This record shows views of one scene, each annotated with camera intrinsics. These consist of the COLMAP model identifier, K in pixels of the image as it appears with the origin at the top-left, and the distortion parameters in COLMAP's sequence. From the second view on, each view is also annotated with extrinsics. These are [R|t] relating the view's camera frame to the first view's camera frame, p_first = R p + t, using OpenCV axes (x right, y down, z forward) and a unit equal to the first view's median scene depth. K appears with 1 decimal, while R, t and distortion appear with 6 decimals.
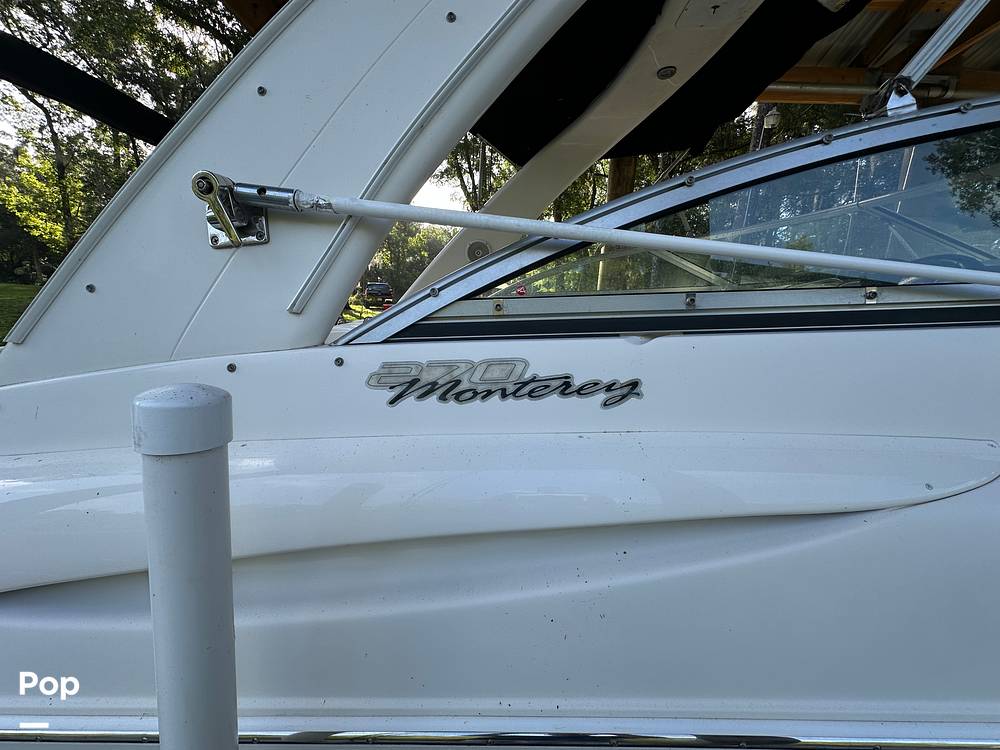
lens RADIAL K [[399.9, 0, 500.6], [0, 399.9, 373.7], [0, 0, 1]] dist [-0.005368, 0.001133]
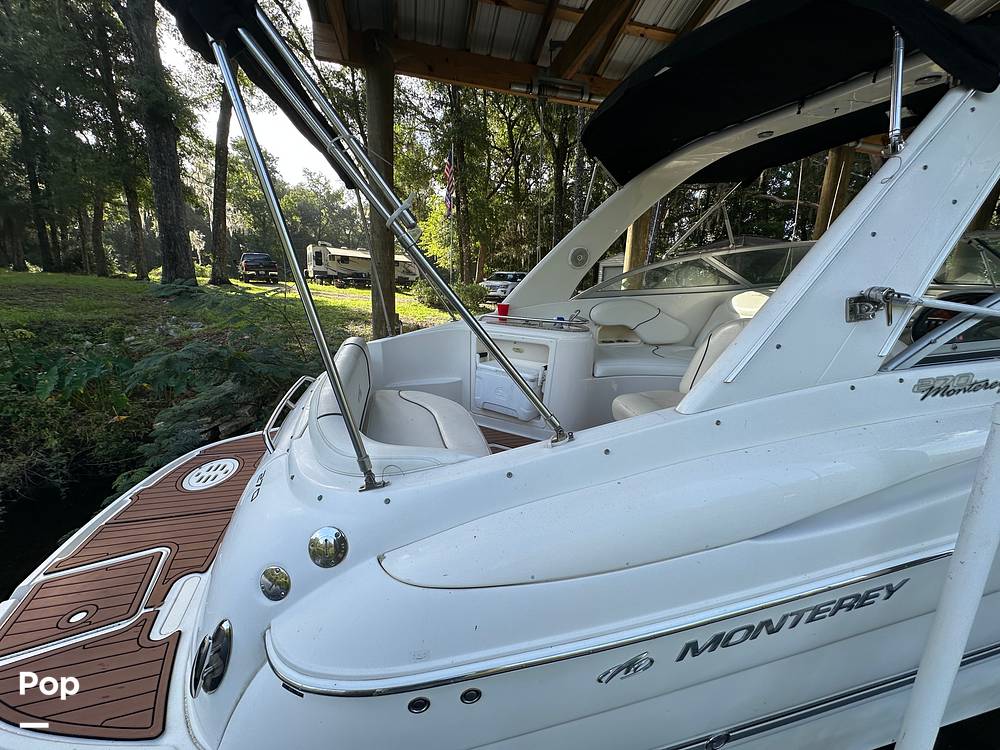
lens RADIAL K [[399.9, 0, 500.6], [0, 399.9, 373.7], [0, 0, 1]] dist [-0.005368, 0.001133]
pose [[0.958653, -0.068222, 0.276279, -2.843863], [0.048537, 0.995812, 0.077479, -0.310723], [-0.280408, -0.060866, 0.957949, -0.297838]]
